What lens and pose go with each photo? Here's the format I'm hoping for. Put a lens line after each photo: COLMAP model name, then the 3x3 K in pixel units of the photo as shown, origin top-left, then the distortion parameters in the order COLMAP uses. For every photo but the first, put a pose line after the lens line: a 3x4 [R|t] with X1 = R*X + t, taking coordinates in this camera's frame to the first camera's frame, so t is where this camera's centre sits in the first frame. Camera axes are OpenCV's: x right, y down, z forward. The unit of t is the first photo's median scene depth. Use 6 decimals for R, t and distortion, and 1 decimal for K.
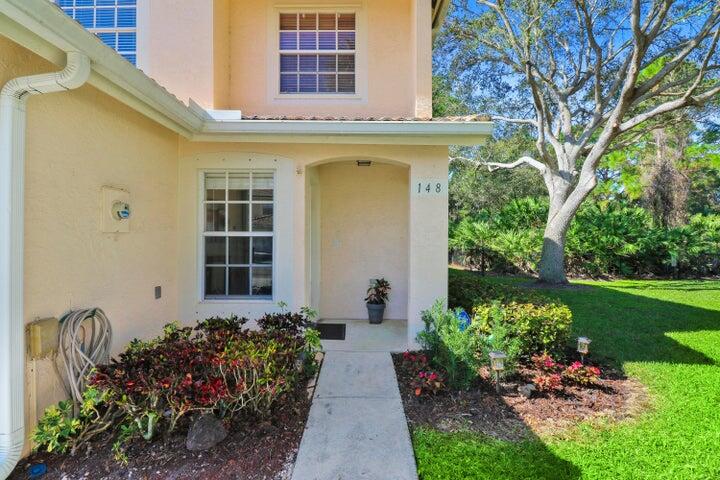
lens RADIAL K [[348.6, 0, 351.4], [0, 348.6, 232.8], [0, 0, 1]] dist [-0.000229, -0.012429]
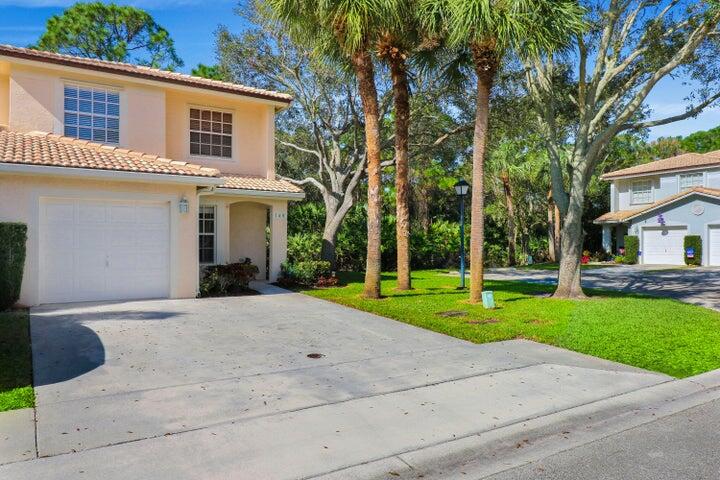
lens RADIAL K [[348.6, 0, 351.4], [0, 348.6, 232.8], [0, 0, 1]] dist [-0.000229, -0.012429]
pose [[0.833513, 0.011323, 0.552384, -0.117404], [-0.006601, 0.999923, -0.010536, 0.002097], [-0.552460, 0.005135, 0.833523, -0.217219]]
